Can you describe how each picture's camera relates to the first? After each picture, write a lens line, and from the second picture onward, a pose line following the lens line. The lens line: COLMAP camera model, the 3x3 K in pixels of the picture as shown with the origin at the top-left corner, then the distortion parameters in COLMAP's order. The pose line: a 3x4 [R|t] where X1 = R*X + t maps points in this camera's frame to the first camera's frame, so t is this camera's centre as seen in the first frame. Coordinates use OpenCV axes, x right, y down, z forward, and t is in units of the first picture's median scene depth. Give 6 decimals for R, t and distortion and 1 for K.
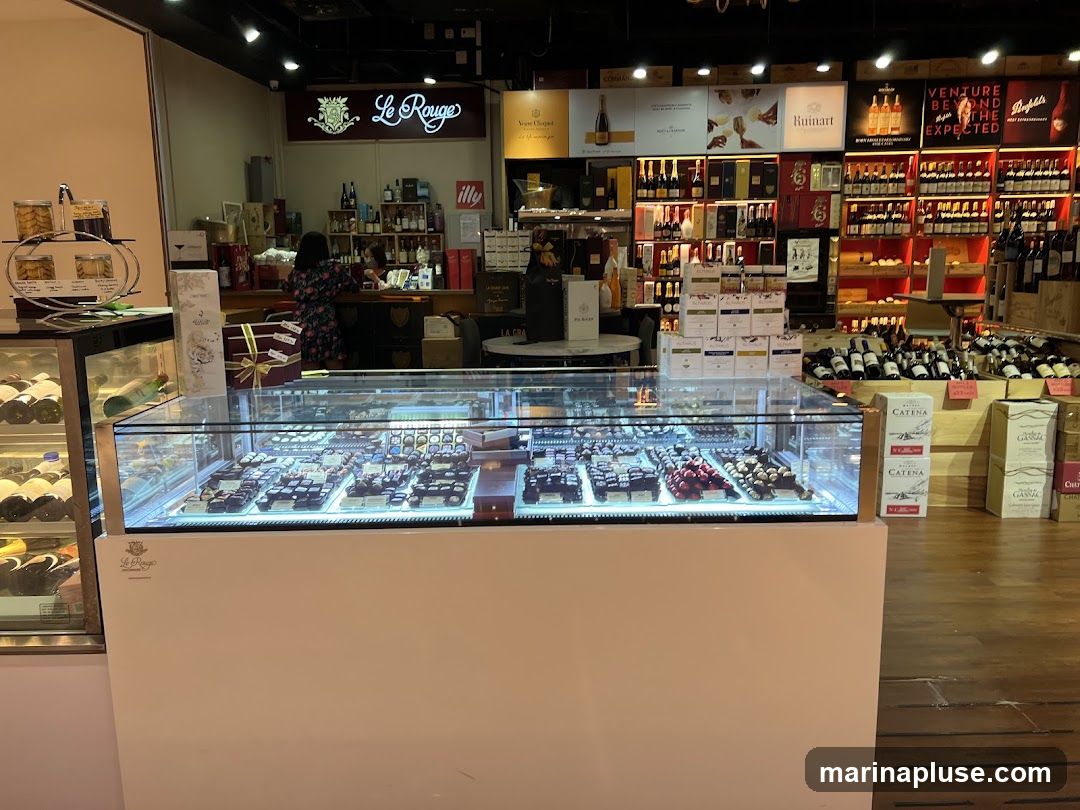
lens RADIAL K [[824.1, 0, 546.3], [0, 824.1, 410.8], [0, 0, 1]] dist [0.055219, -0.028974]
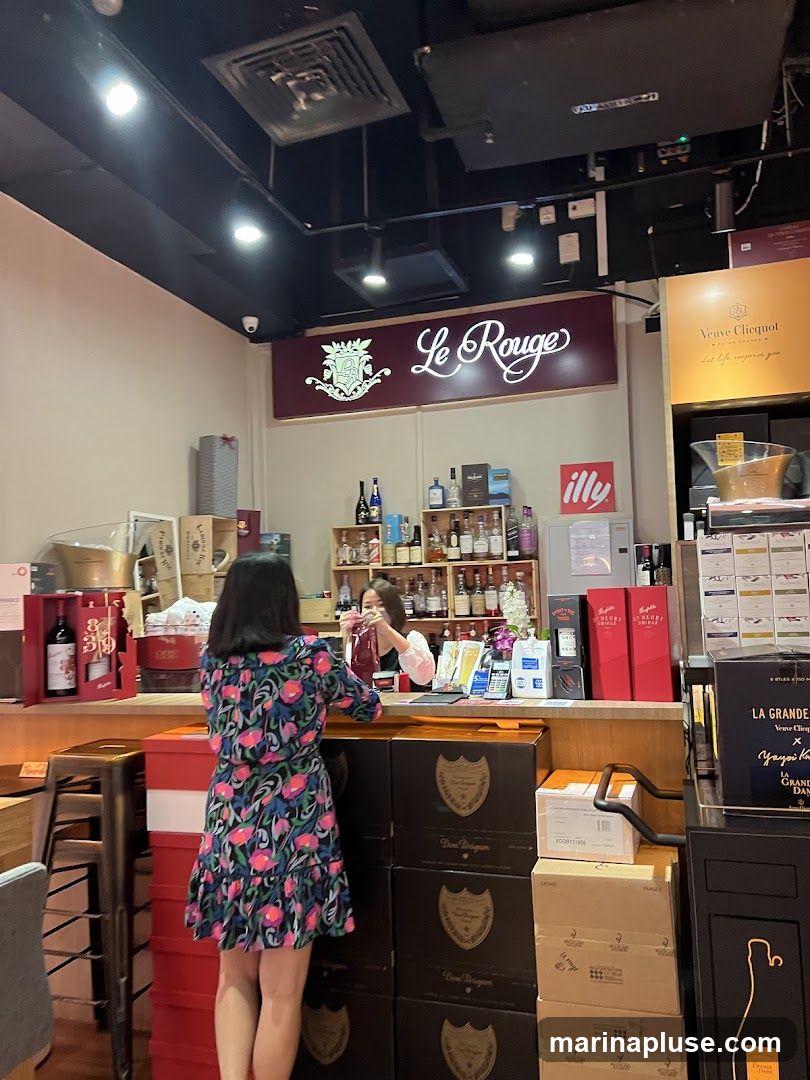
lens RADIAL K [[824.1, 0, 405.3], [0, 824.1, 541.4], [0, 0, 1]] dist [0.055219, -0.028974]
pose [[0.974493, -0.036437, -0.221441, -0.092111], [-0.019445, 0.969311, -0.245067, -0.097169], [0.223574, 0.243122, 0.943878, 0.492686]]
